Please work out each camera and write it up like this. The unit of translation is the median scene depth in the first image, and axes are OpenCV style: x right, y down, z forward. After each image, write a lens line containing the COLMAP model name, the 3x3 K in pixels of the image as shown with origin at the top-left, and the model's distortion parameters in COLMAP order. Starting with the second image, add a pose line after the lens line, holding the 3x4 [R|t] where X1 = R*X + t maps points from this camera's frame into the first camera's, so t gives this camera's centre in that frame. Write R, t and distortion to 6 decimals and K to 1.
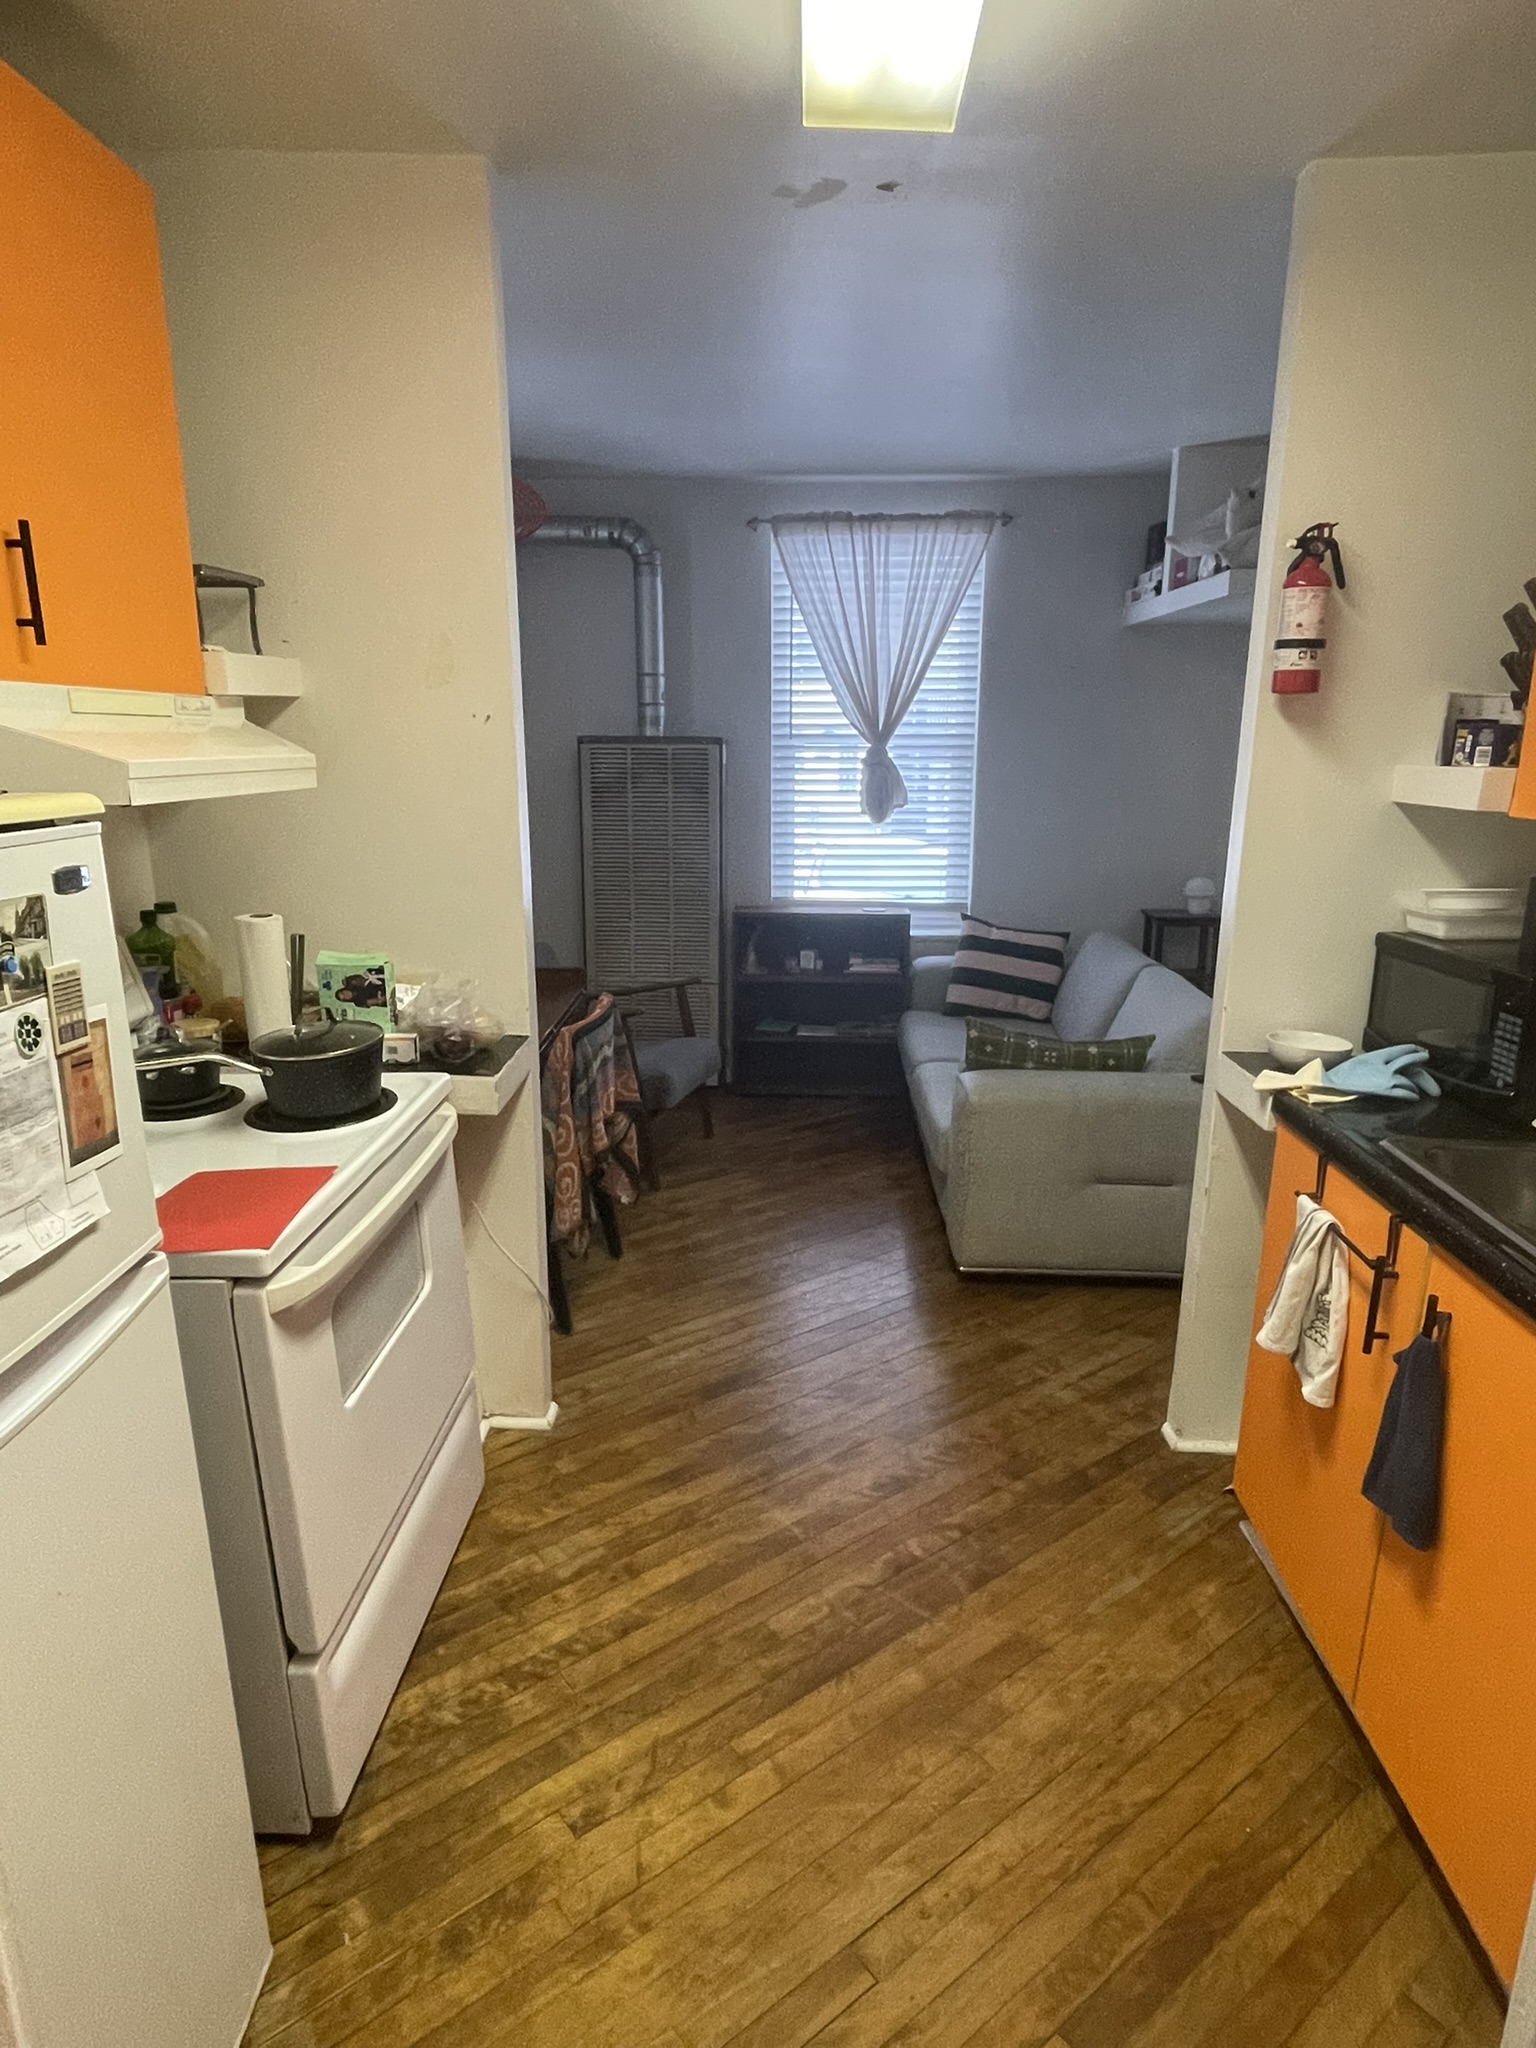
lens RADIAL K [[1146.0, 0, 766.3], [0, 1146.0, 1033.0], [0, 0, 1]] dist [-0.003058, -0.001180]
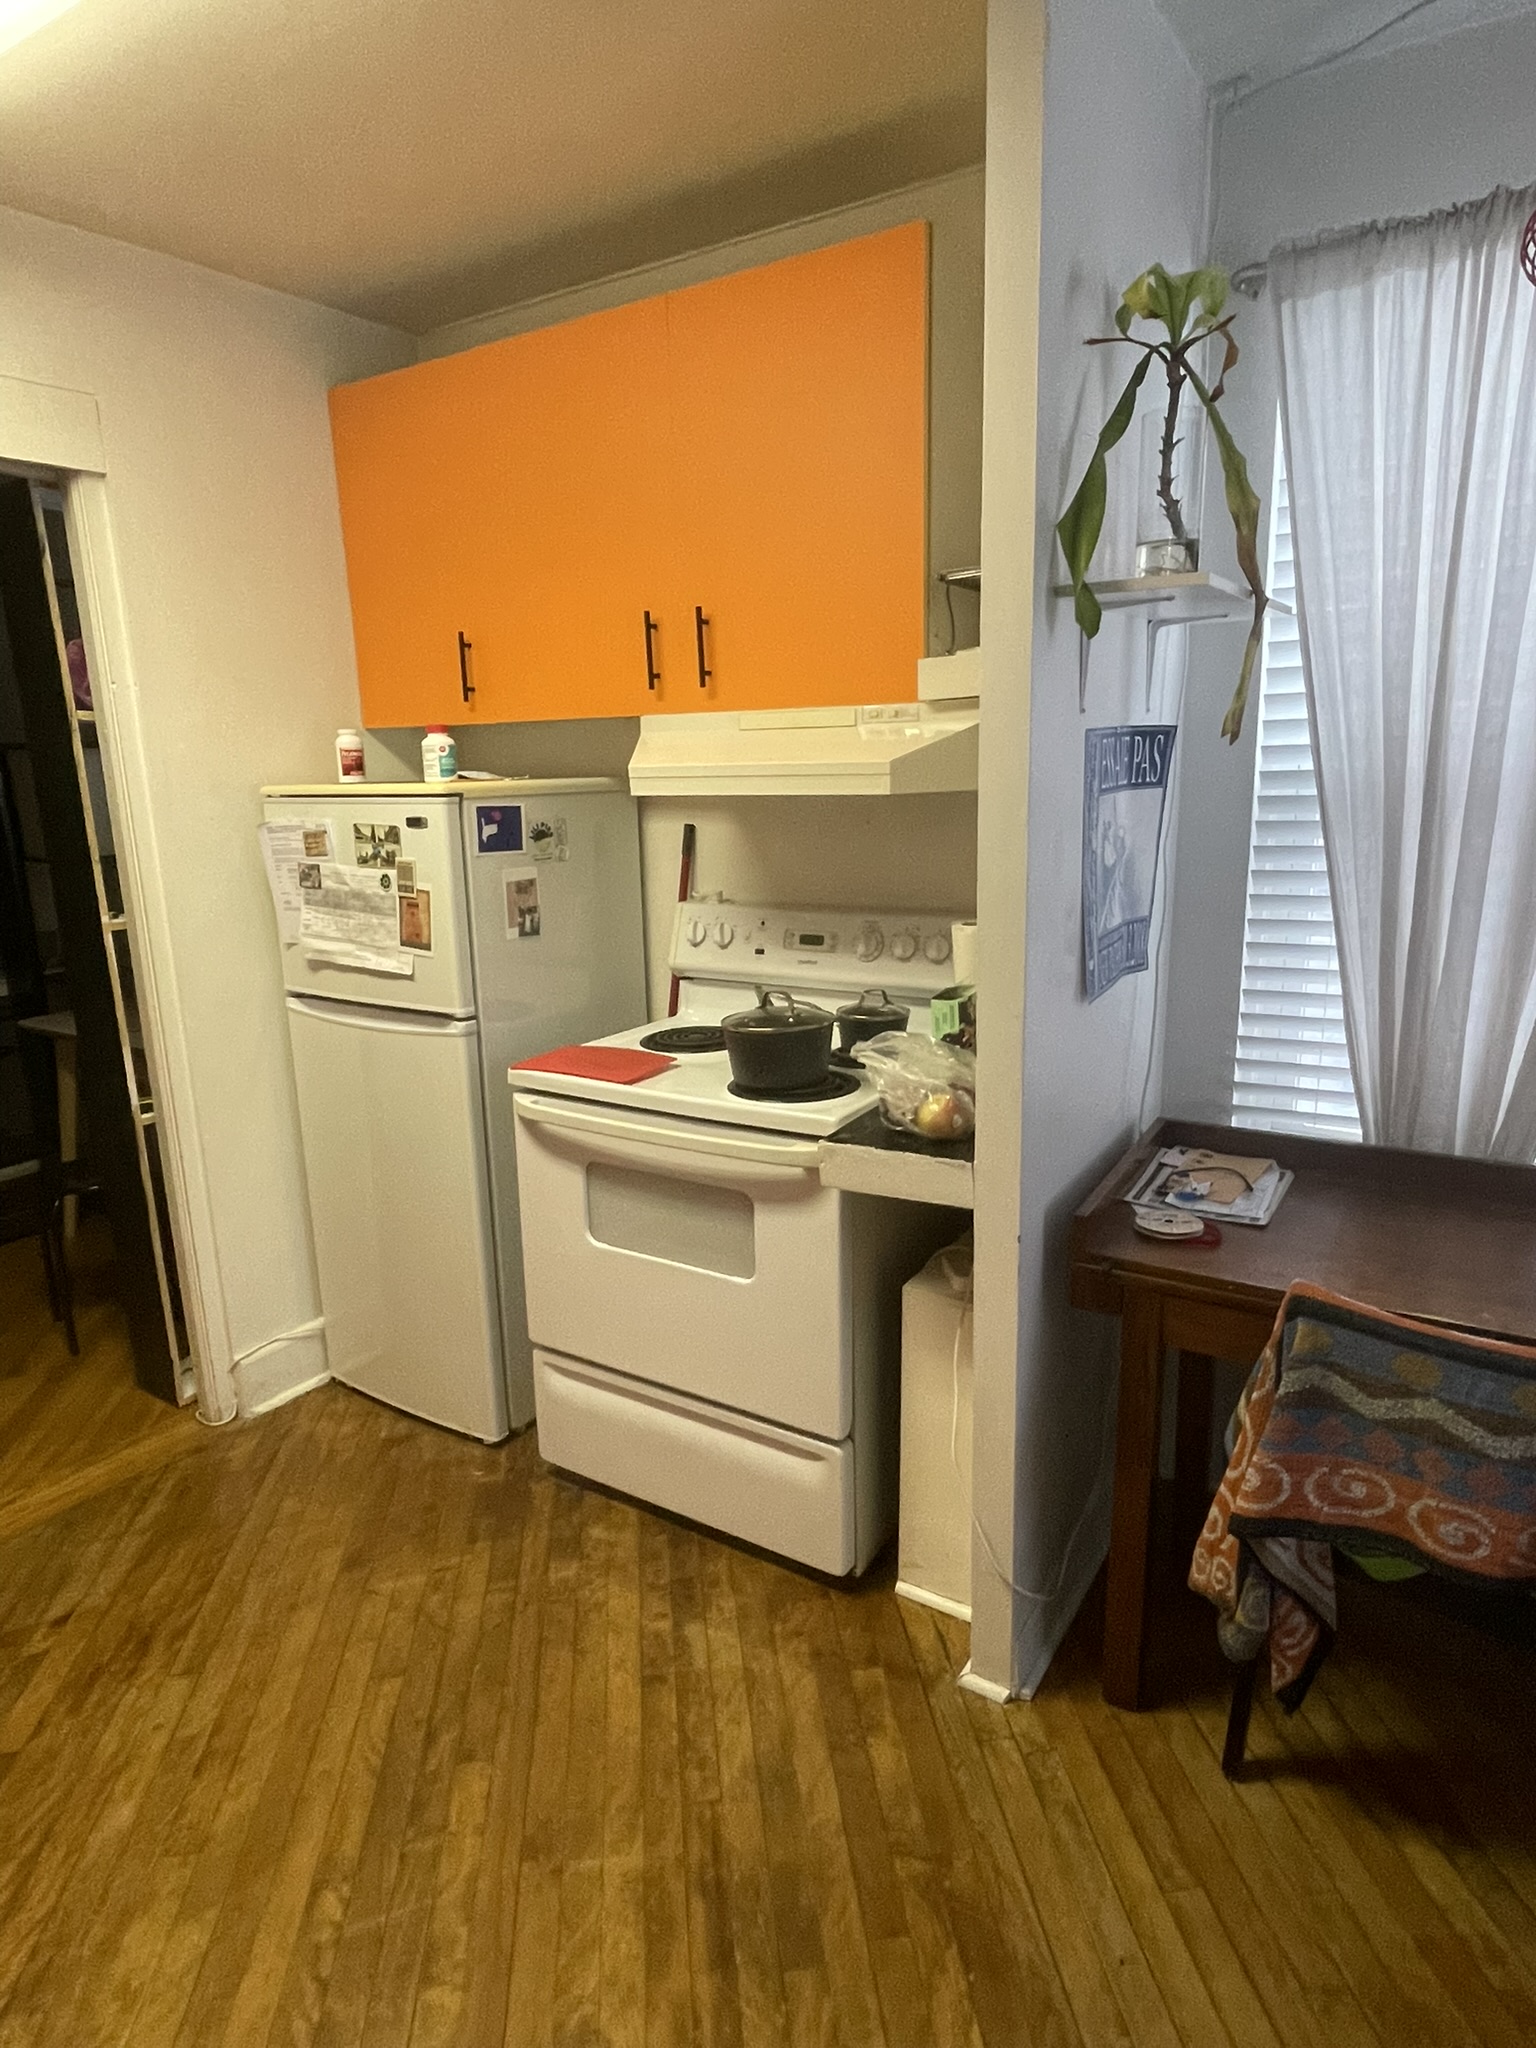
lens RADIAL K [[1146.0, 0, 766.3], [0, 1146.0, 1033.0], [0, 0, 1]] dist [-0.003058, -0.001180]
pose [[-0.502880, 0.220829, -0.835671, 0.219670], [-0.188515, 0.915518, 0.355372, -0.152078], [0.843548, 0.336246, -0.418766, 0.594937]]
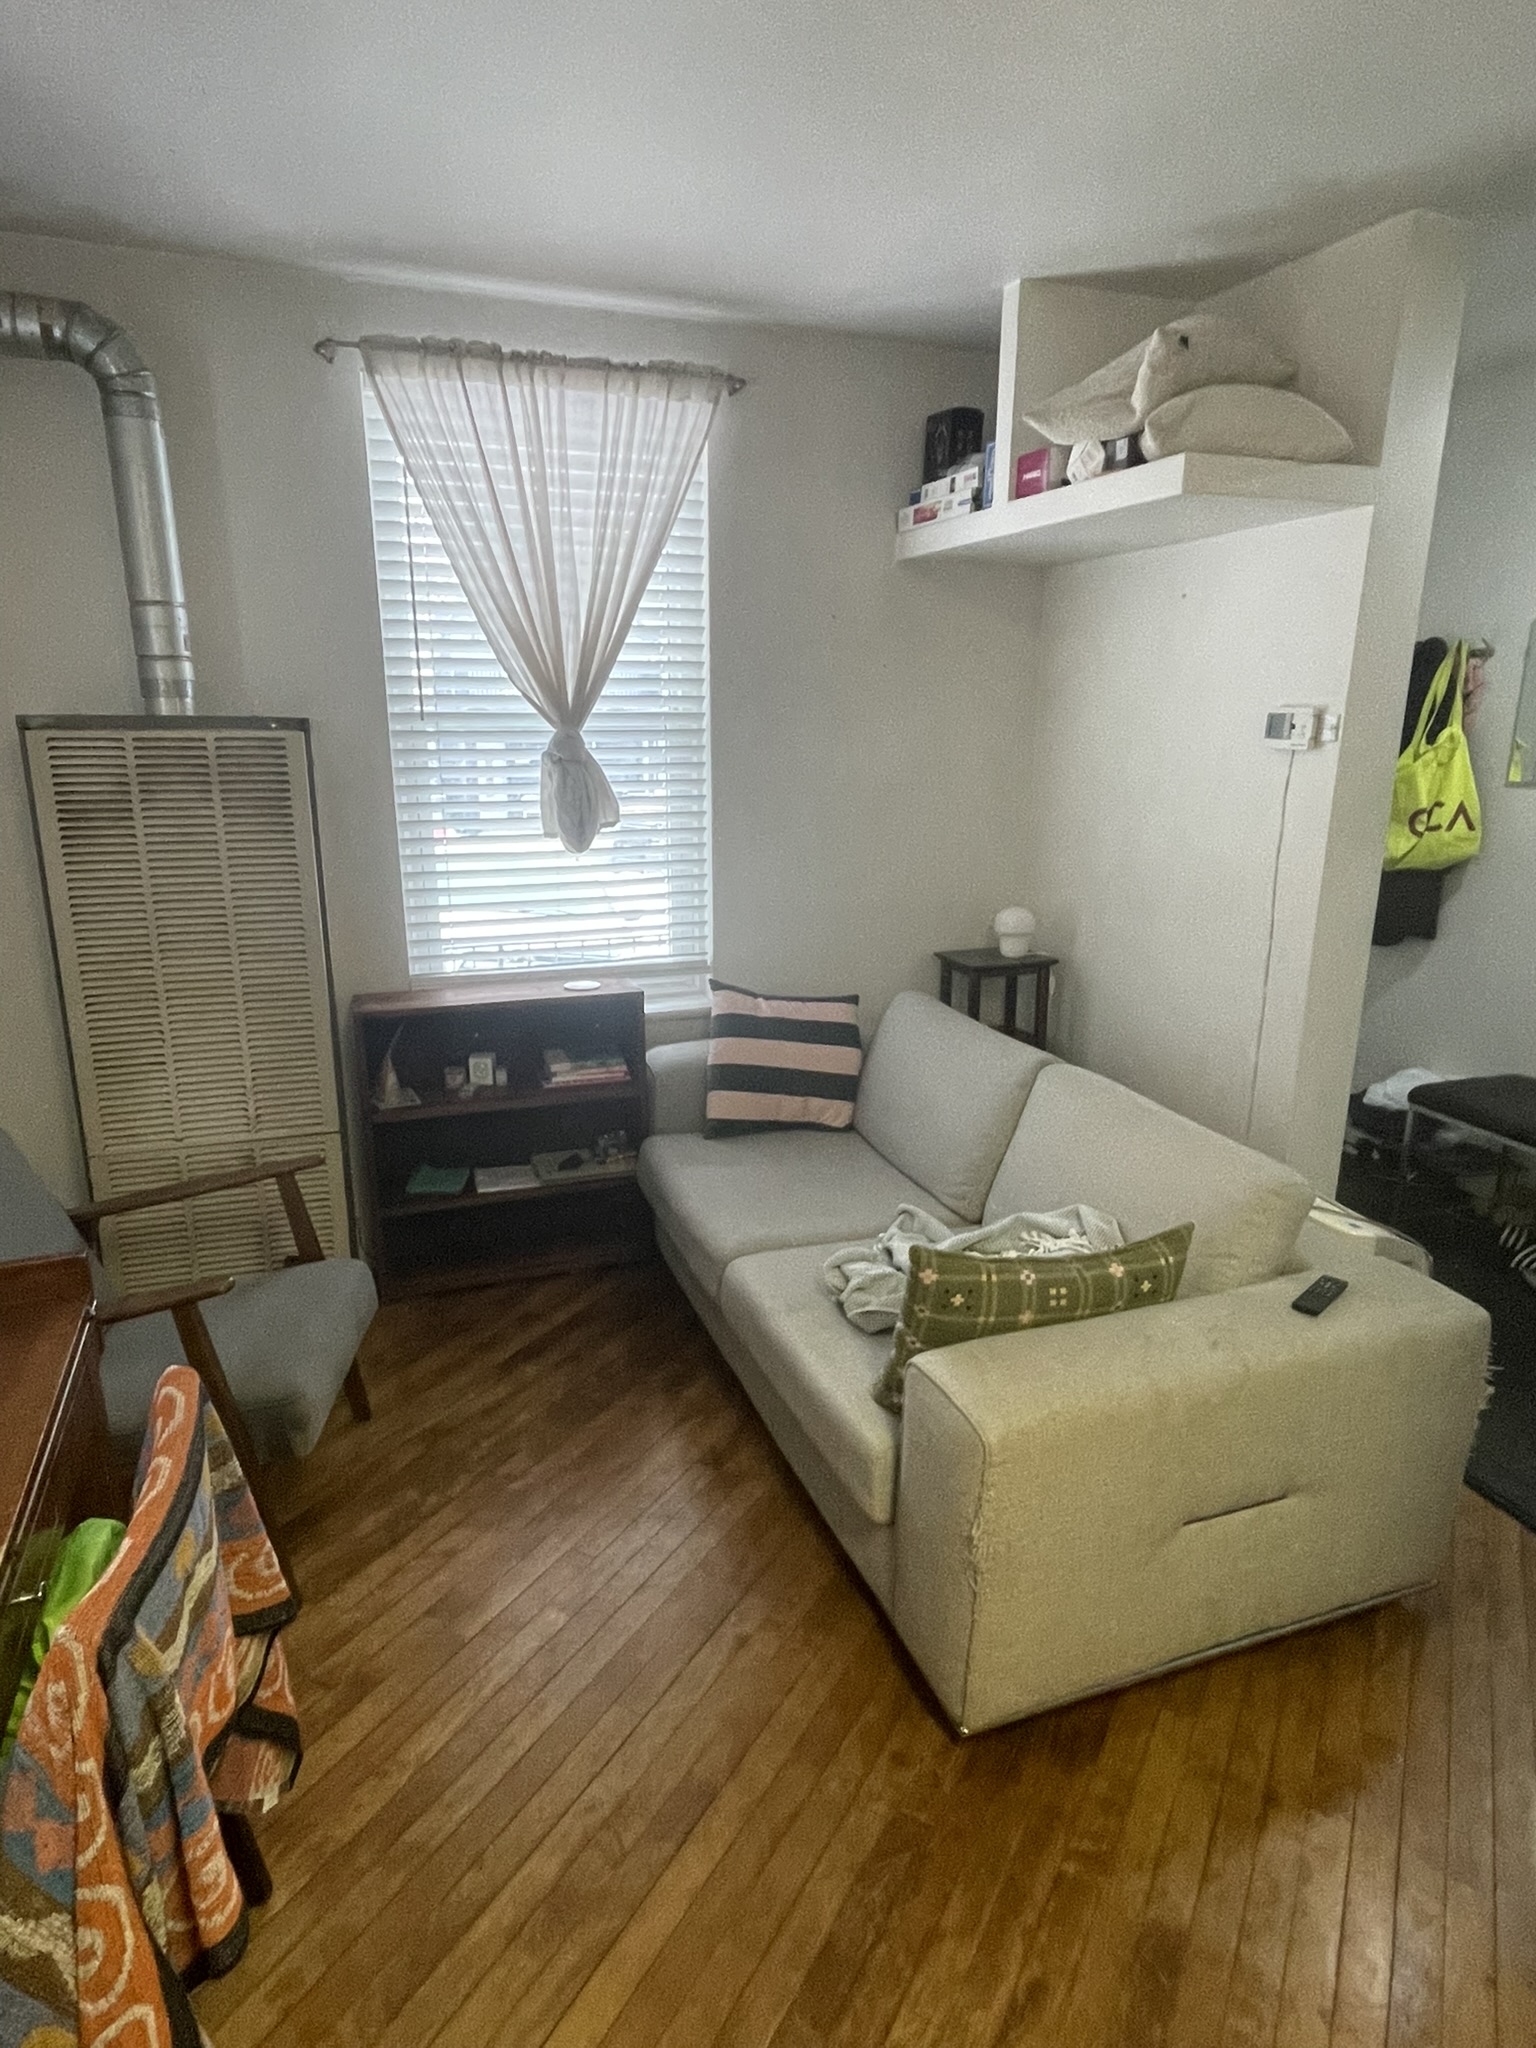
lens RADIAL K [[1165.5, 0, 768.0], [0, 1165.5, 1024.0], [0, 0, 1]] dist [0.001452, -0.000223]
pose [[0.922357, -0.097958, 0.373714, -0.060037], [0.092941, 0.995174, 0.031469, -0.102606], [-0.374993, 0.005708, 0.927010, 0.373380]]
